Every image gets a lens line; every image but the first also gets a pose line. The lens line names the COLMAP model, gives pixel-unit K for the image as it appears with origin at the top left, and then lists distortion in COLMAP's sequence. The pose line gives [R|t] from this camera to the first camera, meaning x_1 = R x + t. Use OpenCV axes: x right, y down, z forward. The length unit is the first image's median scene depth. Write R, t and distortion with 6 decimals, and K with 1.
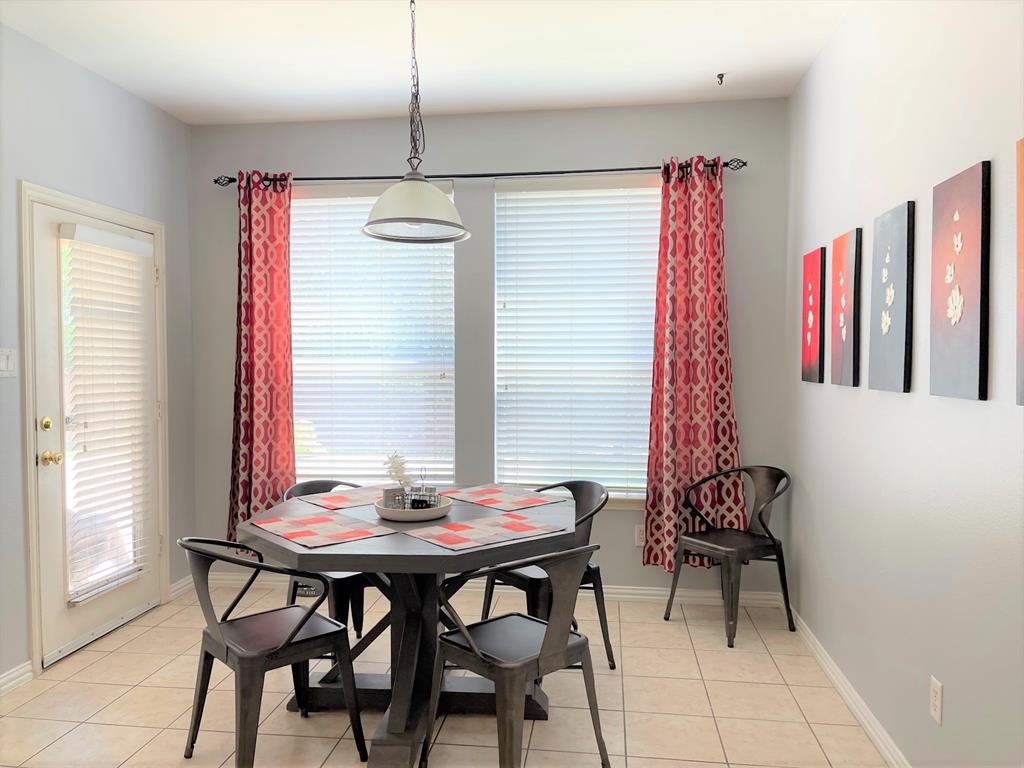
lens RADIAL K [[769.0, 0, 505.7], [0, 769.0, 381.8], [0, 0, 1]] dist [0.040138, -0.046554]
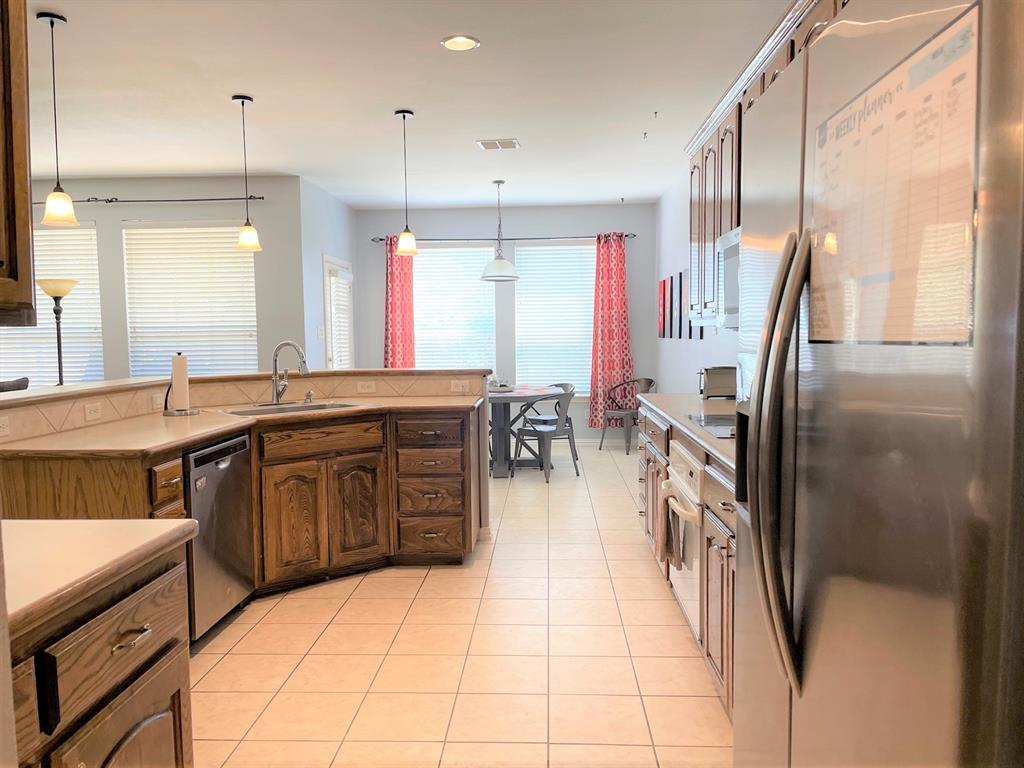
lens RADIAL K [[769.0, 0, 513.6], [0, 769.0, 389.3], [0, 0, 1]] dist [0.040138, -0.046554]
pose [[0.996132, -0.015461, 0.086503, -0.207144], [0.011798, 0.999018, 0.042701, 0.042874], [-0.087078, -0.041515, 0.995336, -1.067291]]
